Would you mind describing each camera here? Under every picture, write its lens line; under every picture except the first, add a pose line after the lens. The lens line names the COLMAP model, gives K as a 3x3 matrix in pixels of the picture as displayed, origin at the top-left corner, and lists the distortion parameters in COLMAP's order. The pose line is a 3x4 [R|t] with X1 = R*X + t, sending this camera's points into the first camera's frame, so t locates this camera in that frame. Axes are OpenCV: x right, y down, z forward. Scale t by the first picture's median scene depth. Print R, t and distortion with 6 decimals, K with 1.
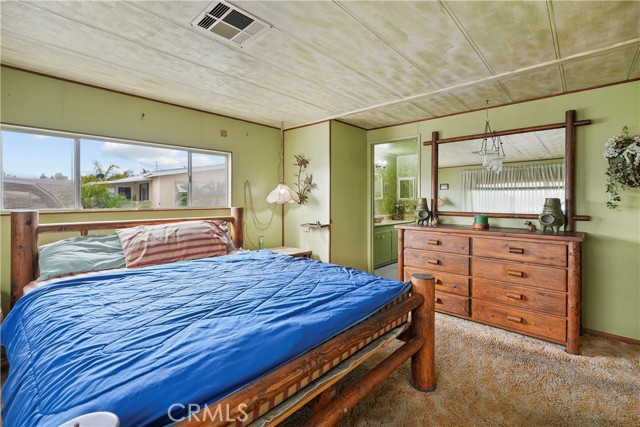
lens RADIAL K [[284.5, 0, 320.0], [0, 284.5, 198.7], [0, 0, 1]] dist [-0.013398, 0.007240]
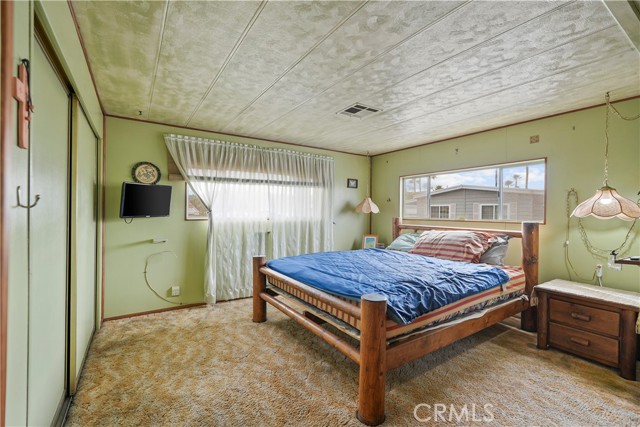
lens RADIAL K [[284.5, 0, 321.3], [0, 284.5, 212.8], [0, 0, 1]] dist [-0.013398, 0.007240]
pose [[-0.231136, 0.004836, -0.972909, 0.896025], [-0.006128, 0.999961, 0.006427, -0.000649], [0.972902, 0.007448, -0.231098, 0.730046]]
